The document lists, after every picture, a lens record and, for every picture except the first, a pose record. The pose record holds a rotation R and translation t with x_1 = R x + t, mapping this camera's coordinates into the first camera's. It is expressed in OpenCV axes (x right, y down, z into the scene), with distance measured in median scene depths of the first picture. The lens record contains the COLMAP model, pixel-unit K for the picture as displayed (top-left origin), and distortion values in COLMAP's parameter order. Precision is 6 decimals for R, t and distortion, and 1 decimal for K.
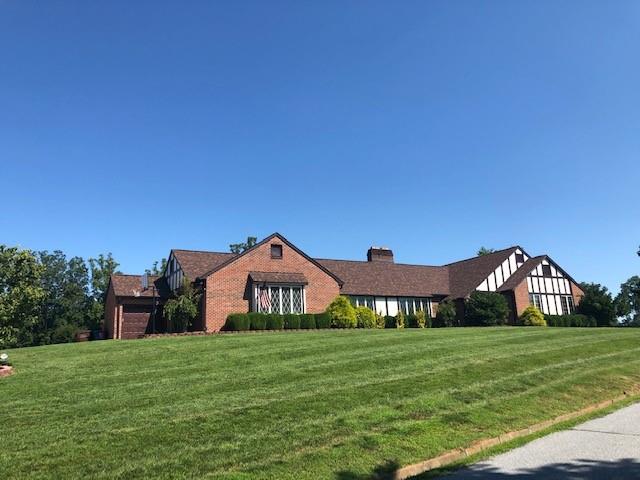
lens RADIAL K [[526.8, 0, 321.4], [0, 526.8, 231.5], [0, 0, 1]] dist [0.040770, -0.045487]
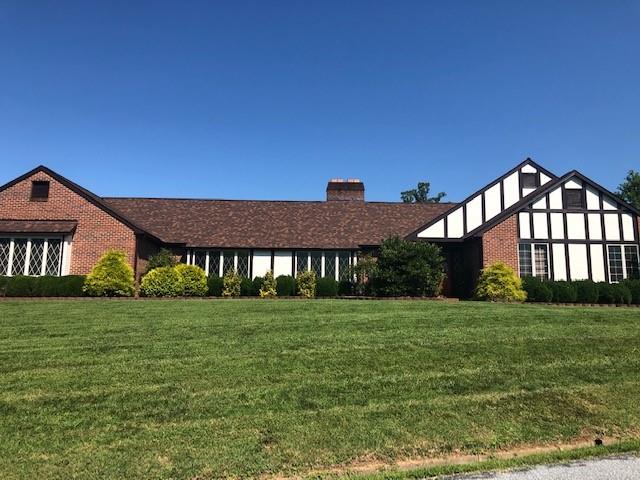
lens RADIAL K [[526.8, 0, 320.8], [0, 526.8, 235.3], [0, 0, 1]] dist [0.040770, -0.045487]
pose [[0.879923, -0.020113, -0.474691, 0.498369], [0.066947, 0.994384, 0.081963, 0.053070], [0.470377, -0.103900, 0.876328, 0.430342]]
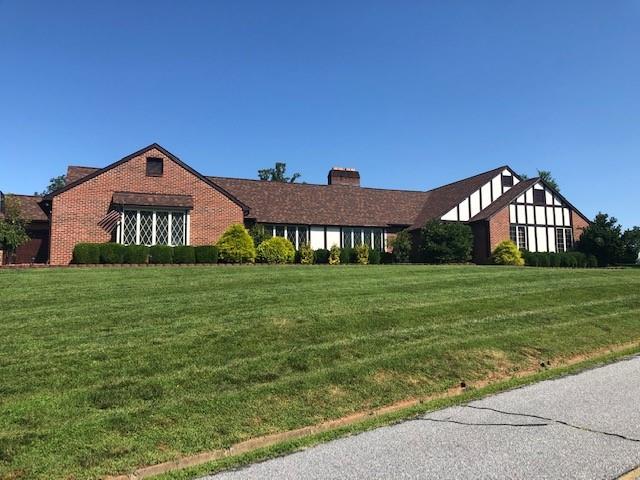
lens RADIAL K [[526.8, 0, 325.5], [0, 526.8, 241.5], [0, 0, 1]] dist [0.040770, -0.045487]
pose [[0.993273, 0.020096, -0.114038, 0.216448], [-0.002518, 0.988341, 0.152239, 0.021711], [0.115767, -0.150927, 0.981743, 0.184607]]
